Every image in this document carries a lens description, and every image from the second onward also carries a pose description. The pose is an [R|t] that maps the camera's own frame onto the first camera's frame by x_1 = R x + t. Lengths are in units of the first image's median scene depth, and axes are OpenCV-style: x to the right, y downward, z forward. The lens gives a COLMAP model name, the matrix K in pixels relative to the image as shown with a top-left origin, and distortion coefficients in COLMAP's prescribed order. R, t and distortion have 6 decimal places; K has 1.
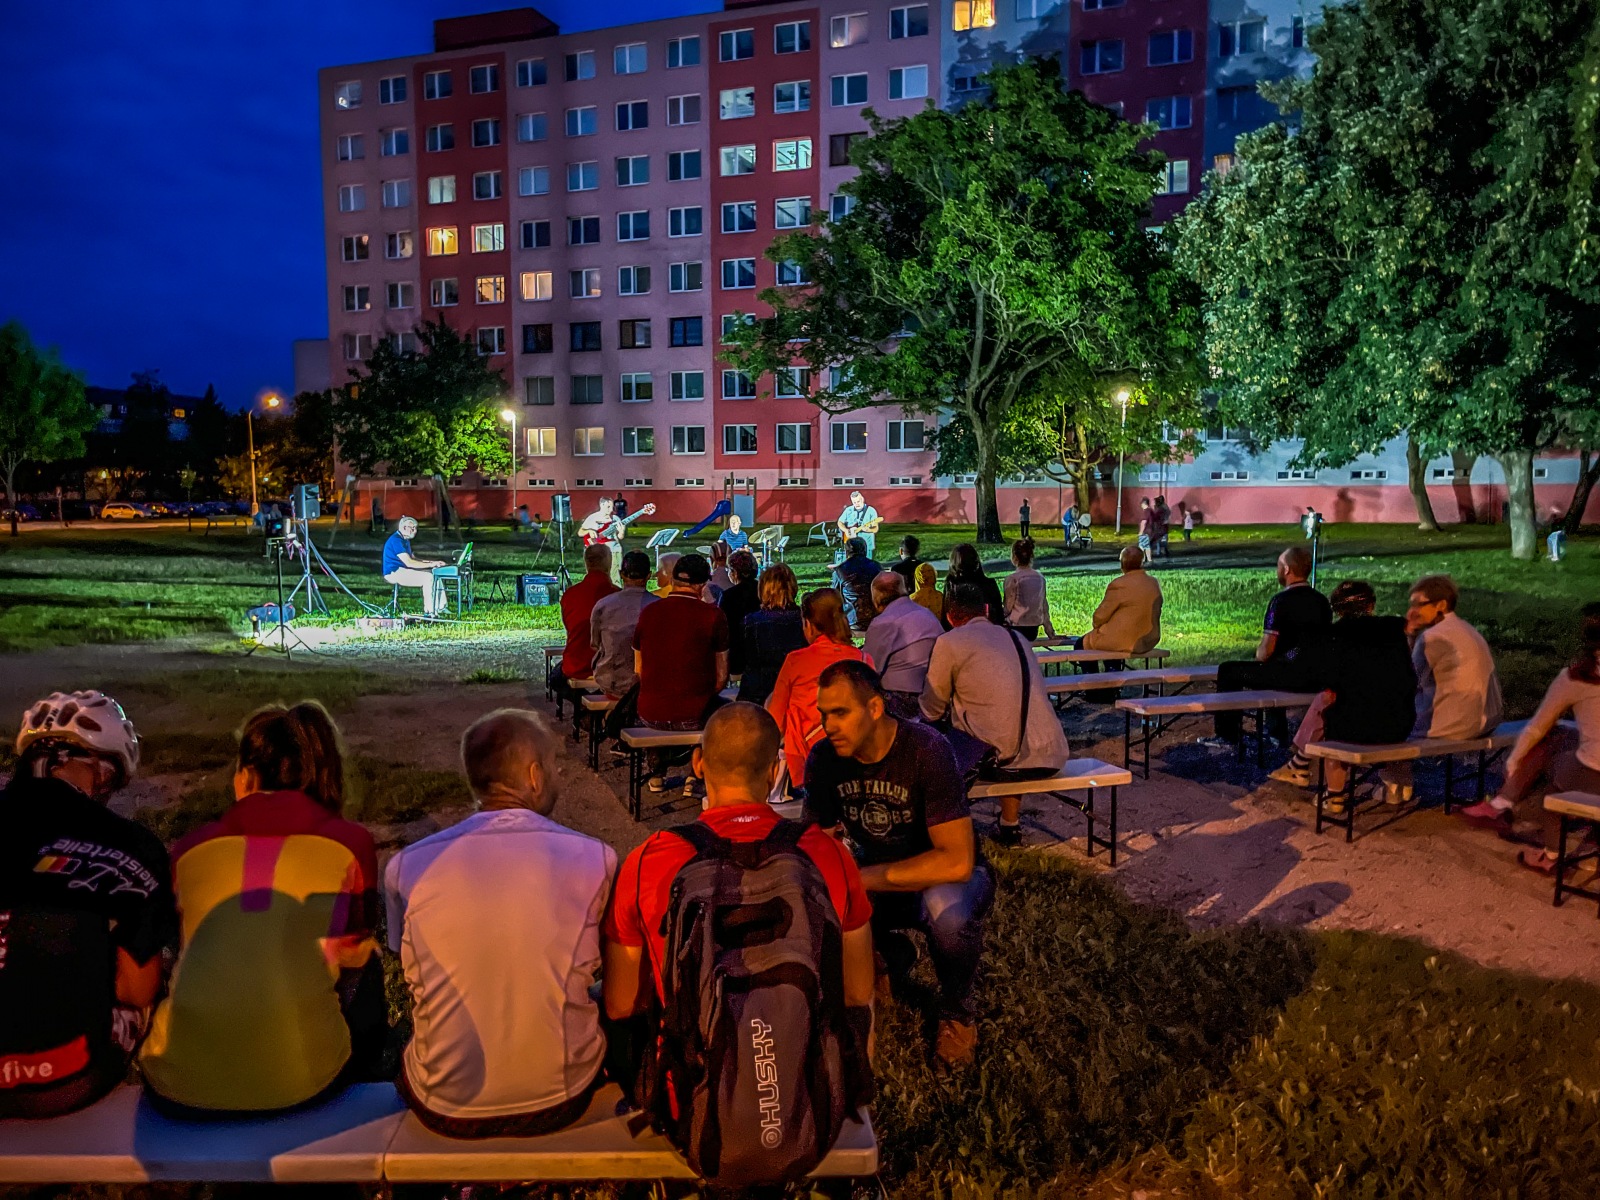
lens RADIAL K [[1207.3, 0, 792.3], [0, 1207.3, 615.2], [0, 0, 1]] dist [0.061544, -0.067994]
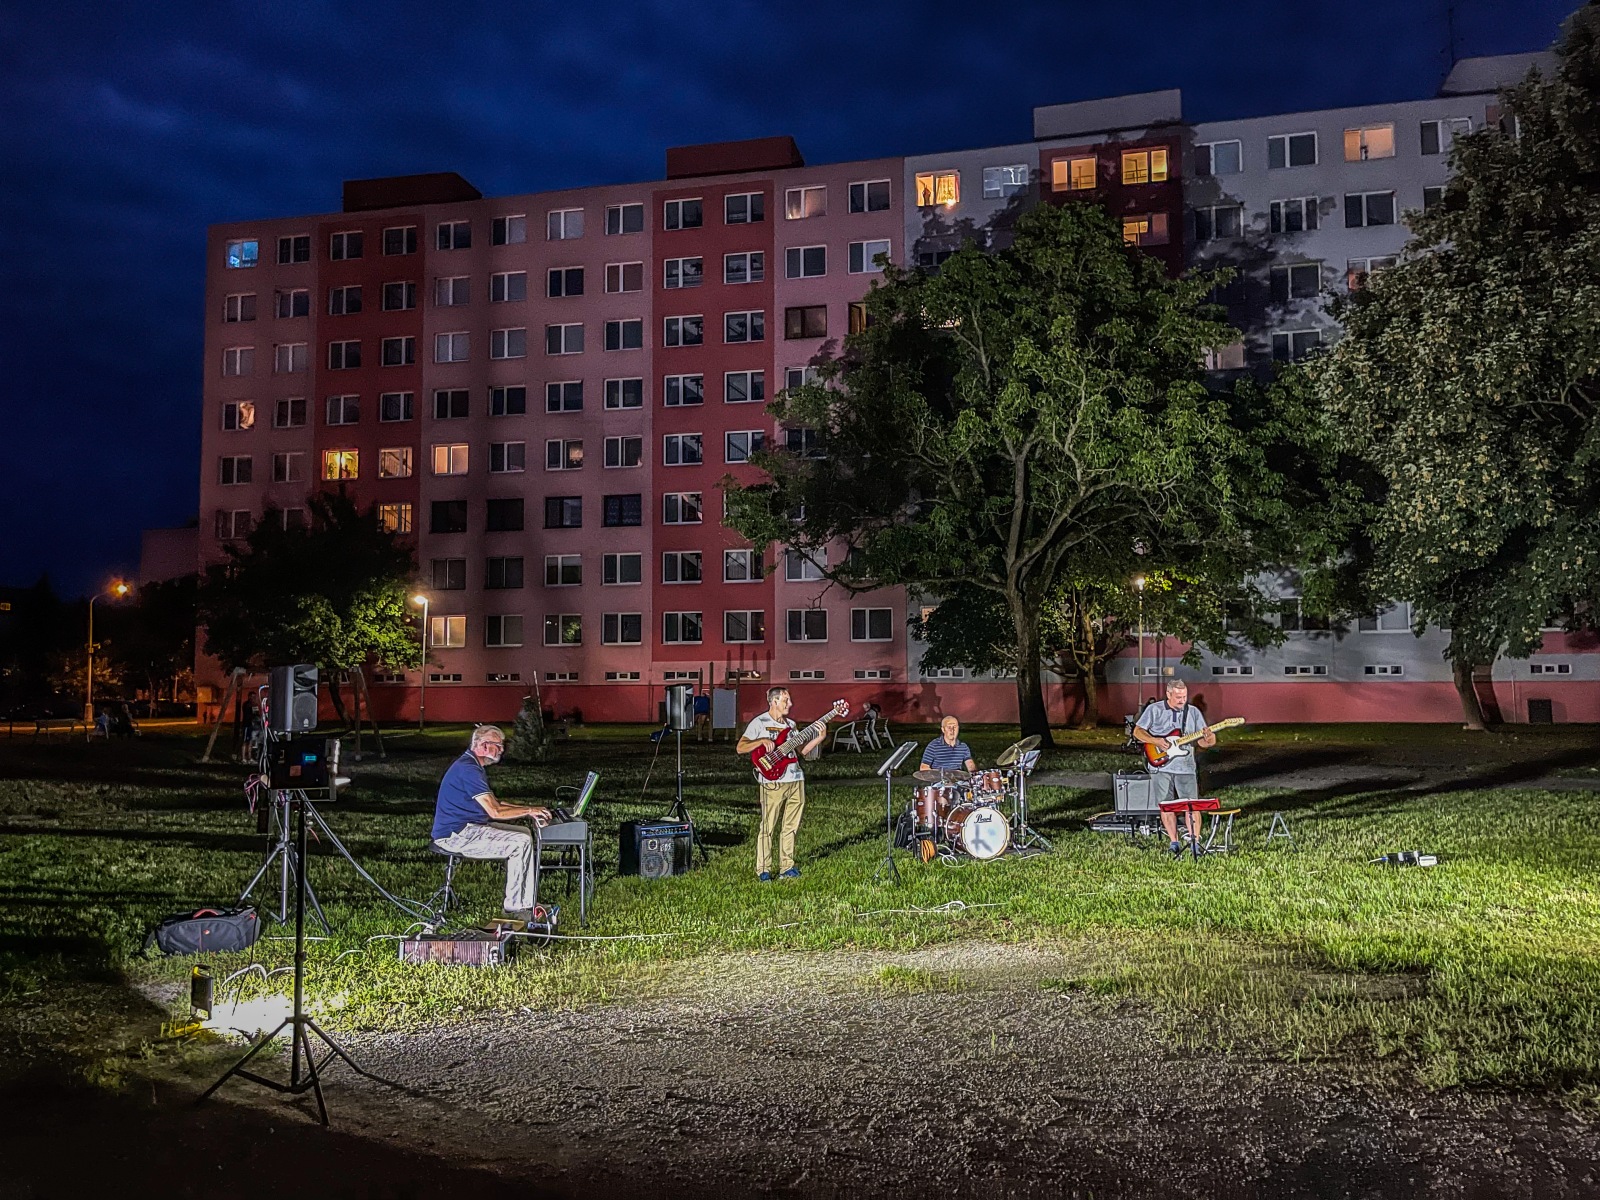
lens RADIAL K [[1207.3, 0, 796.9], [0, 1207.3, 614.8], [0, 0, 1]] dist [0.061544, -0.067994]
pose [[0.993268, 0.006040, 0.115678, -0.063693], [0.012808, 0.986790, -0.161498, -0.010953], [-0.115126, 0.161893, 0.980070, 0.120662]]
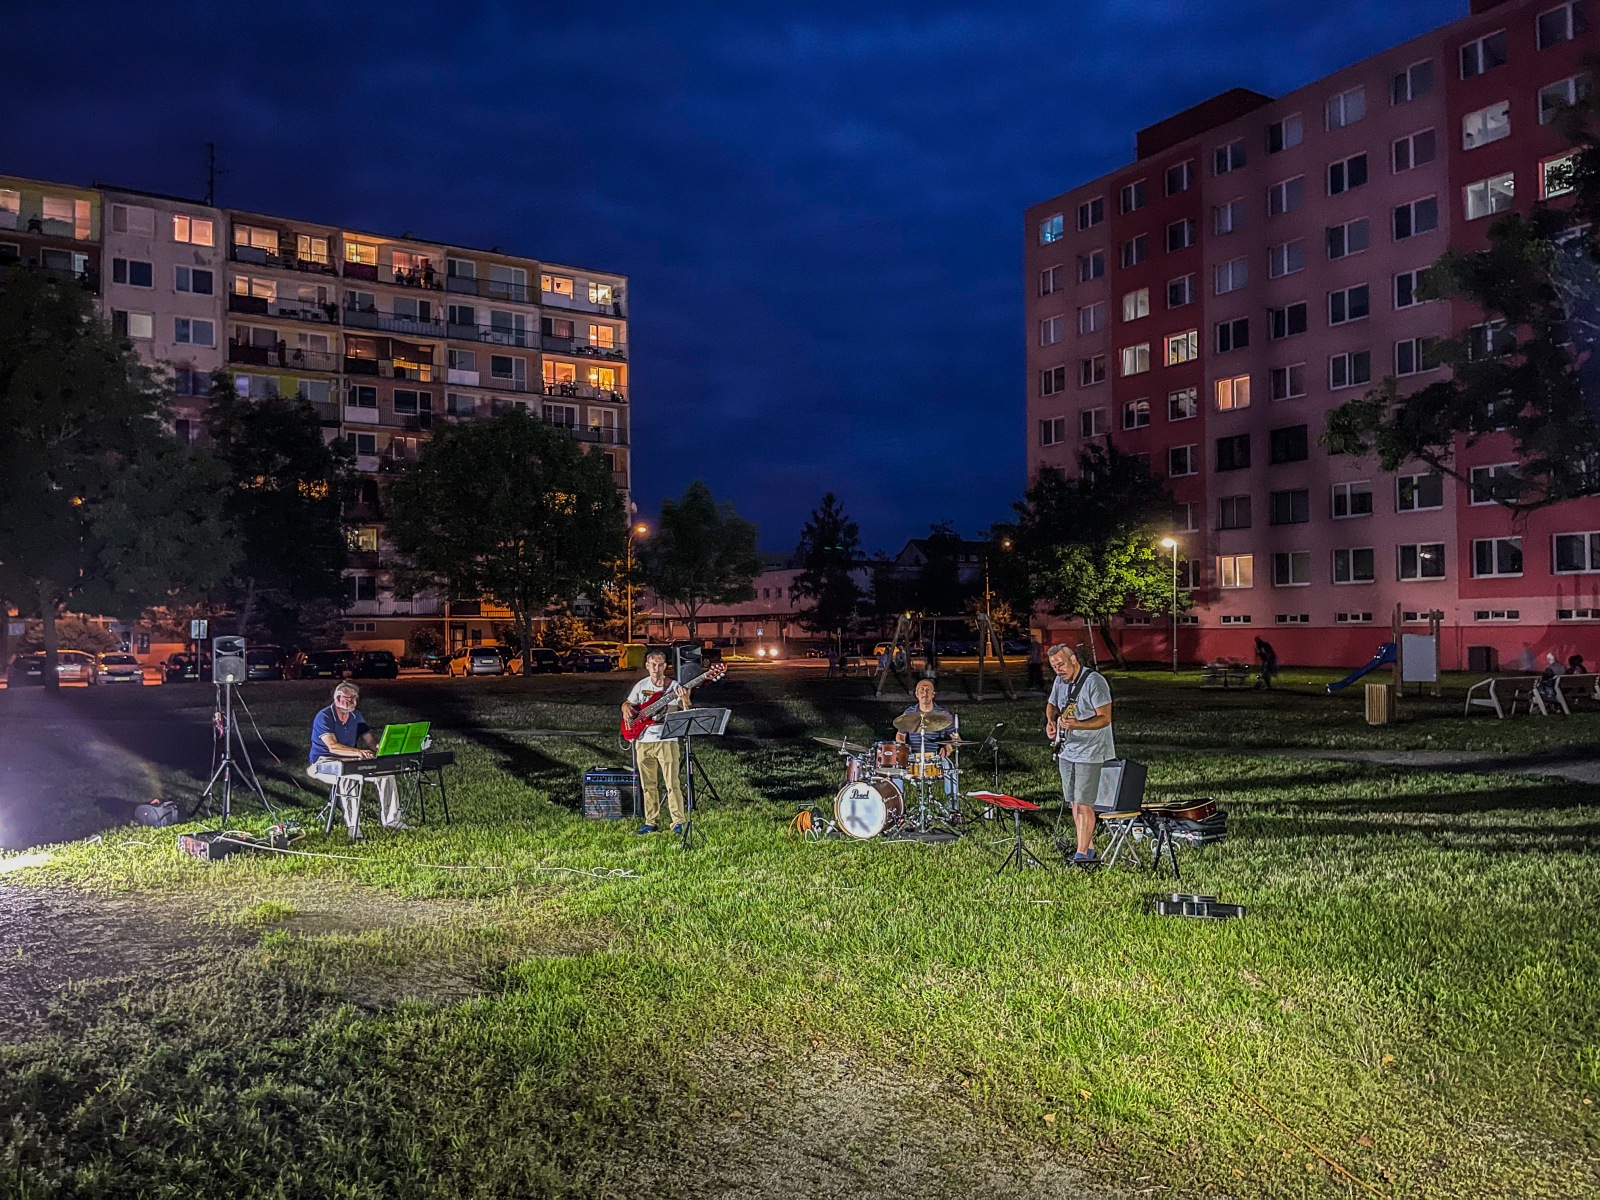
lens RADIAL K [[1207.3, 0, 794.9], [0, 1207.3, 609.9], [0, 0, 1]] dist [0.061544, -0.067994]
pose [[0.786472, -0.015109, -0.617441, 0.081588], [-0.056595, 0.993732, -0.096406, -0.018472], [0.615028, 0.110764, 0.780687, 0.162712]]
